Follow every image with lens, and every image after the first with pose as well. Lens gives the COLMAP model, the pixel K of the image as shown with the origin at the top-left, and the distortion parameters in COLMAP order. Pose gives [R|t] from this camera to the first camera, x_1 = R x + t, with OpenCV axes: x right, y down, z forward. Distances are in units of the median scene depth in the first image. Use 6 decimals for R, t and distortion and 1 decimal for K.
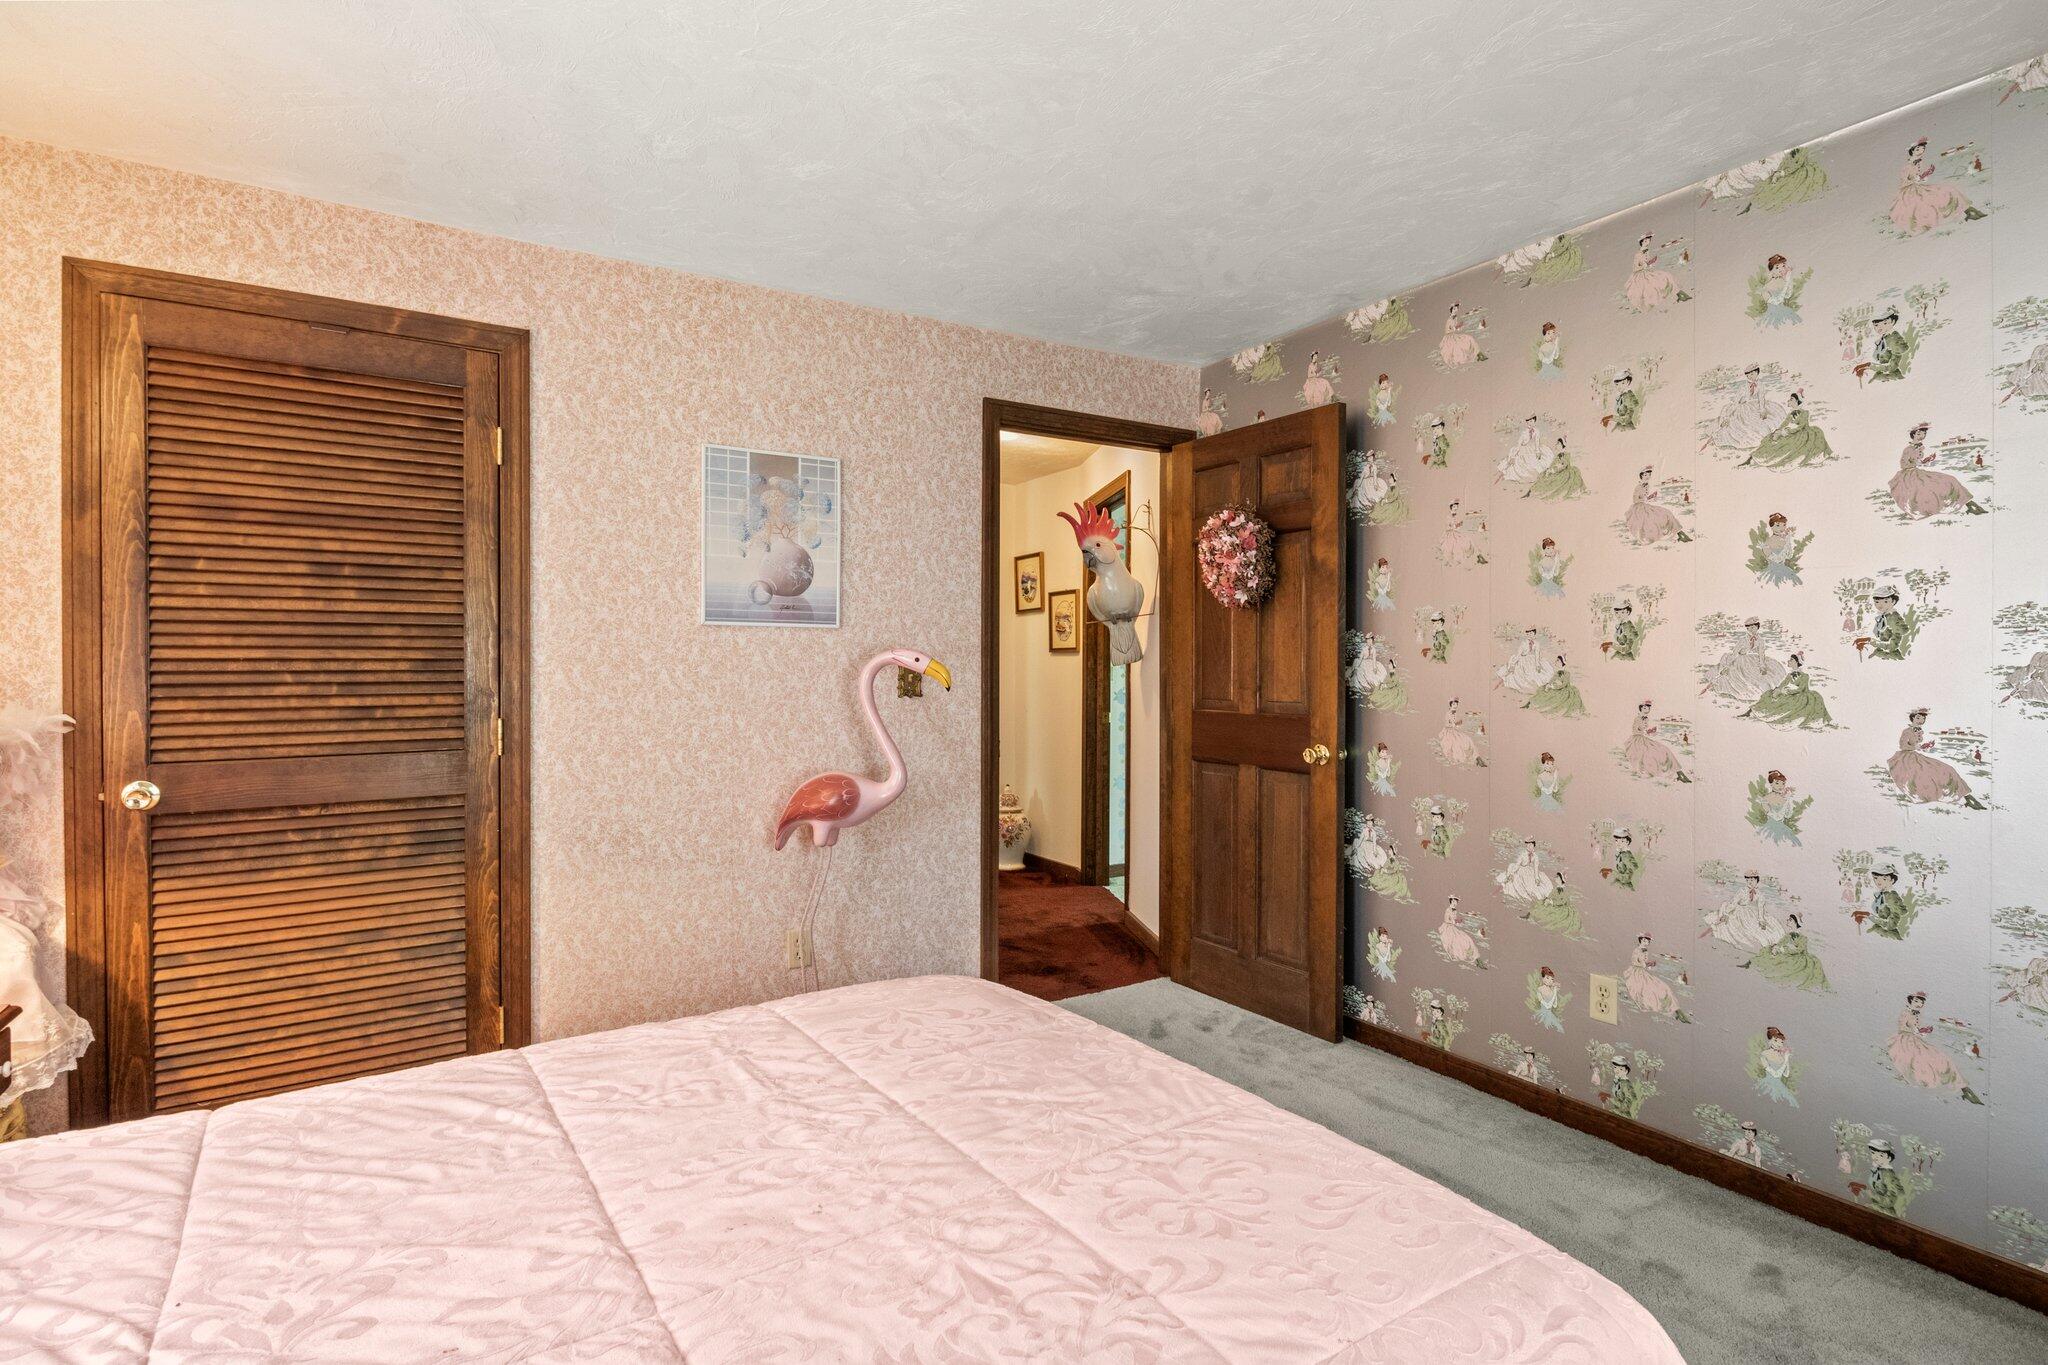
lens RADIAL K [[1048.6, 0, 1028.2], [0, 1048.6, 681.6], [0, 0, 1]] dist [0.003477, -0.000243]
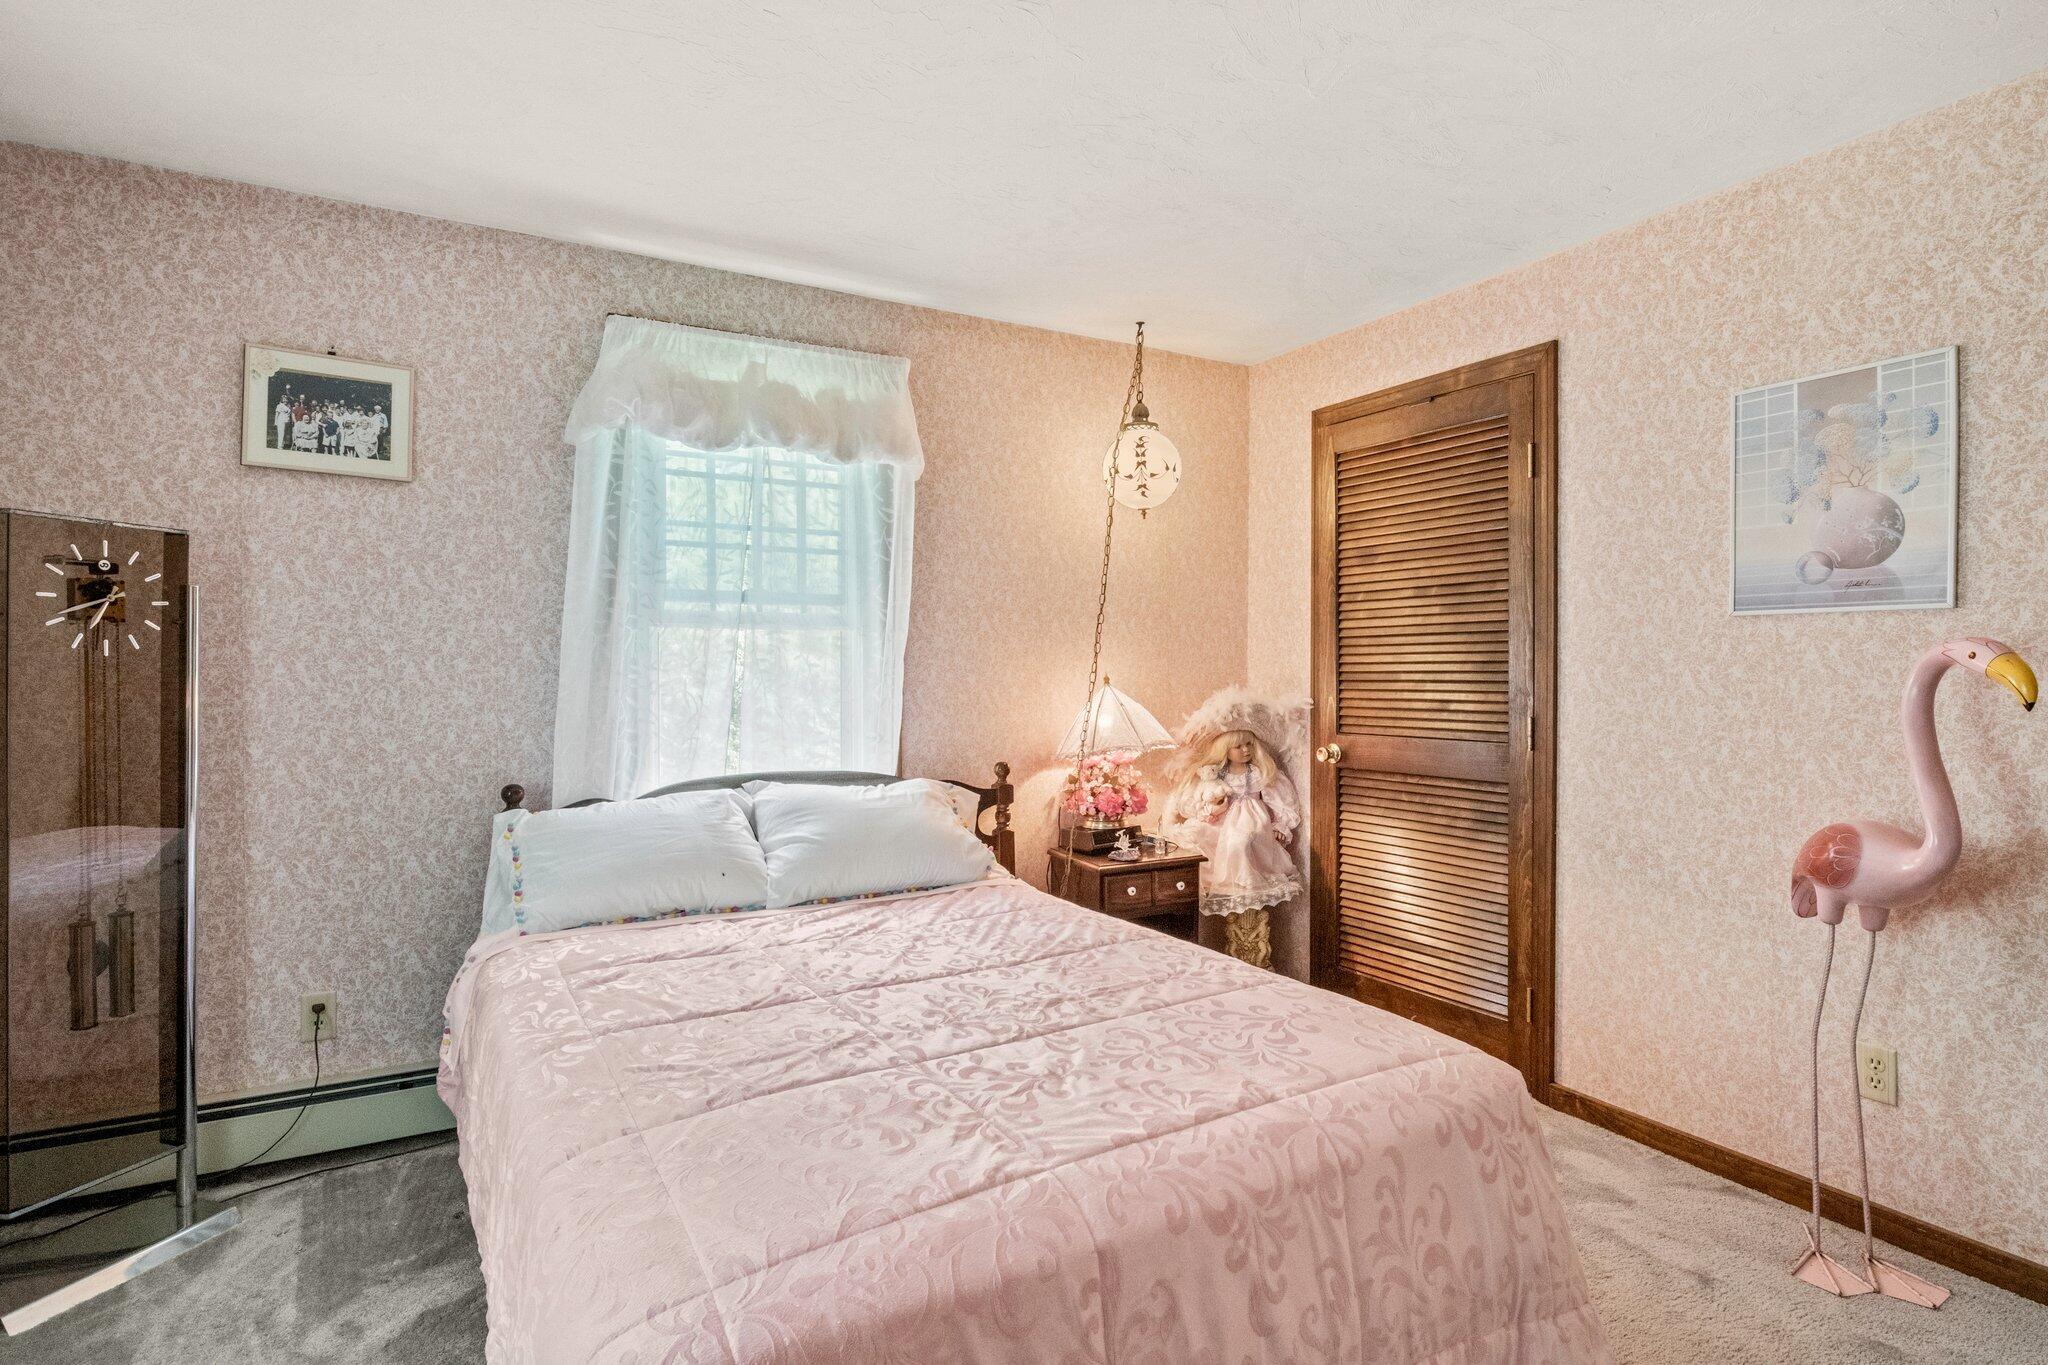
lens RADIAL K [[1048.6, 0, 1029.2], [0, 1048.6, 680.5], [0, 0, 1]] dist [0.003477, -0.000243]
pose [[-0.054607, 0.012460, -0.998430, 0.577744], [-0.011073, 0.999853, 0.013083, -0.009628], [0.998447, 0.011770, -0.054461, 0.543157]]
